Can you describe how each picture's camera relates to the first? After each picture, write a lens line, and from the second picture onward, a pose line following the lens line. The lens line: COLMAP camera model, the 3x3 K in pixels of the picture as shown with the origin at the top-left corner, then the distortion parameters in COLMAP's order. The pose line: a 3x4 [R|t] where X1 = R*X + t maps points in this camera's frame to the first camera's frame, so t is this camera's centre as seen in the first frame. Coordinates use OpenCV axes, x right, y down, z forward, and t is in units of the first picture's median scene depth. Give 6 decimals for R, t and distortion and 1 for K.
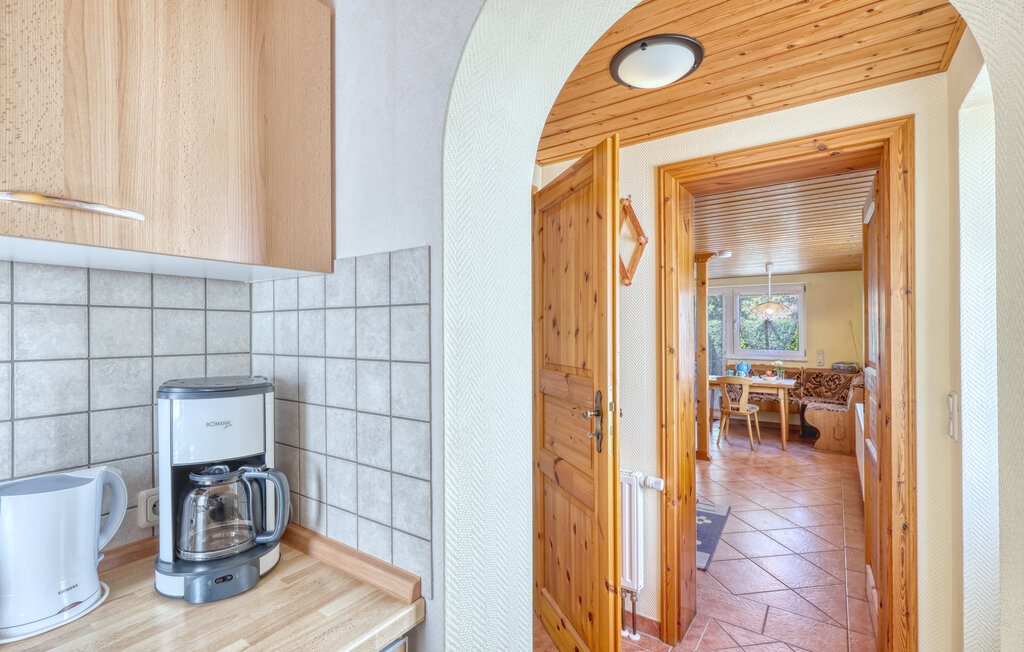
lens RADIAL K [[457.8, 0, 514.6], [0, 457.8, 324.6], [0, 0, 1]] dist [0.000868, -0.000876]
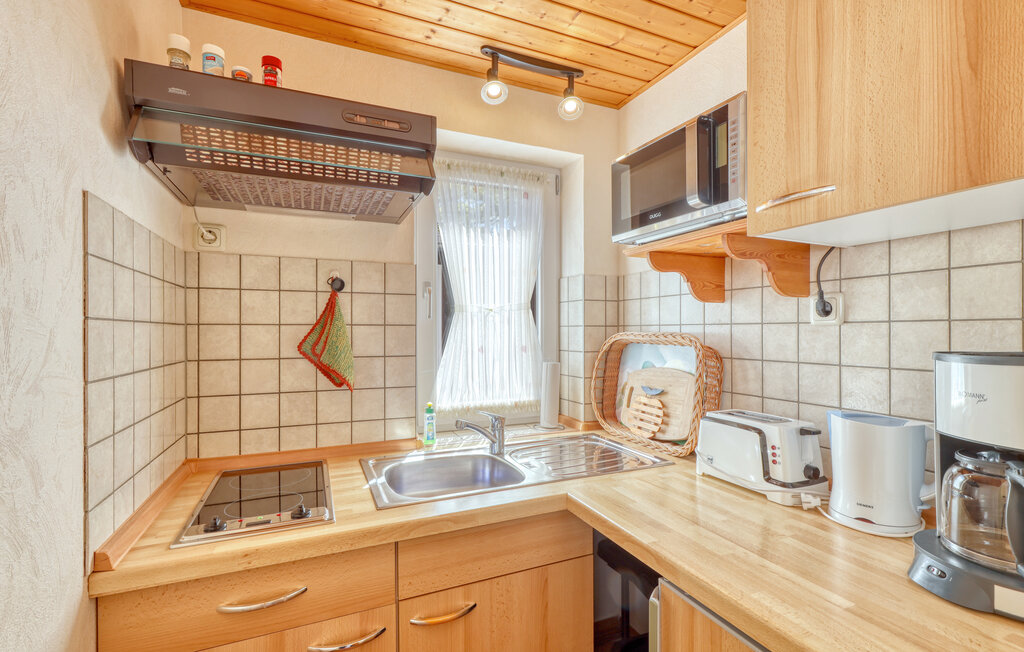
lens RADIAL K [[457.8, 0, 516.5], [0, 457.8, 329.5], [0, 0, 1]] dist [0.000868, -0.000876]
pose [[-0.511711, -0.004123, -0.859148, 0.089579], [0.016692, 0.999752, -0.014740, 0.019275], [0.858995, -0.021884, -0.511516, 0.142520]]
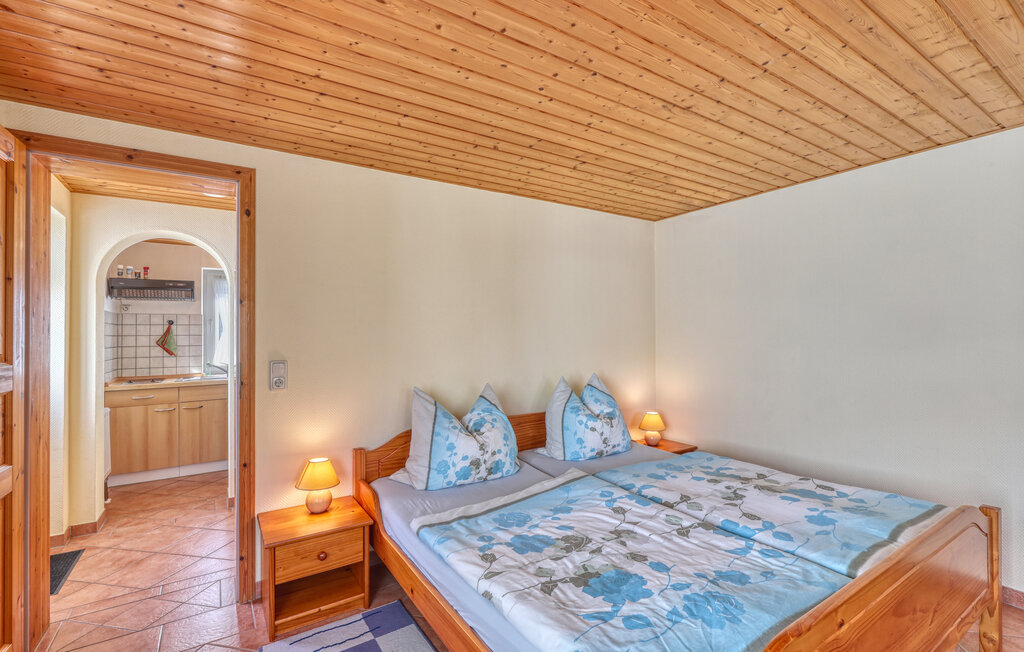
lens RADIAL K [[457.8, 0, 516.1], [0, 457.8, 327.2], [0, 0, 1]] dist [0.000868, -0.000876]
pose [[-0.365950, -0.012482, -0.930551, 0.428408], [0.025221, 0.999410, -0.023324, 0.030144], [0.930293, -0.032005, -0.365419, 0.750585]]
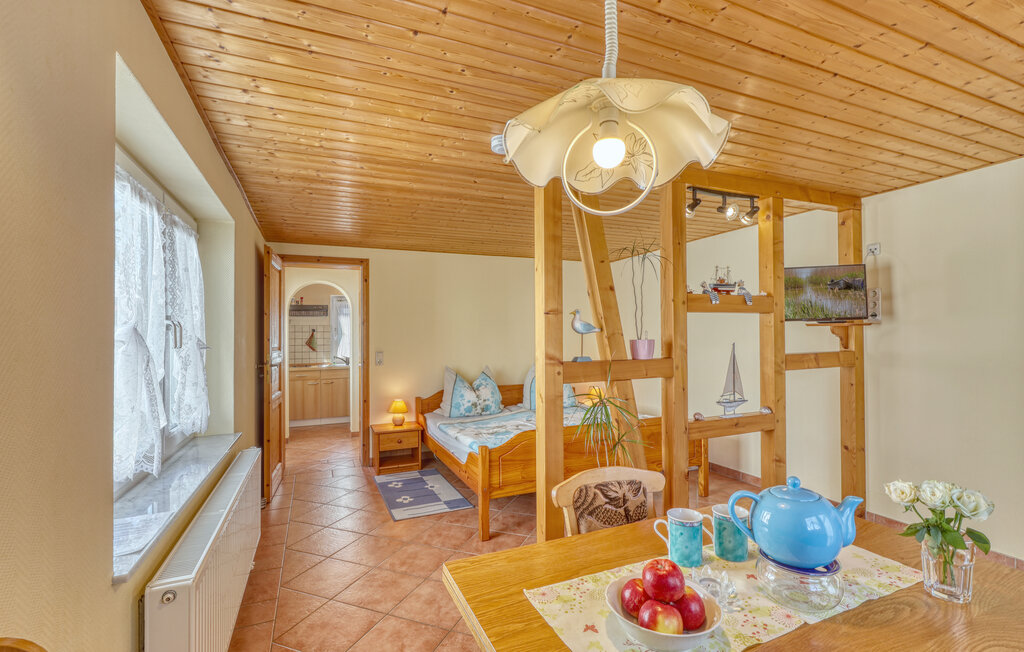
lens RADIAL K [[457.8, 0, 512.8], [0, 457.8, 326.9], [0, 0, 1]] dist [0.000868, -0.000876]
pose [[-0.524420, -0.014619, -0.851334, 0.688979], [0.025603, 0.999130, -0.032929, 0.034236], [0.851075, -0.039066, -0.523589, 1.026811]]
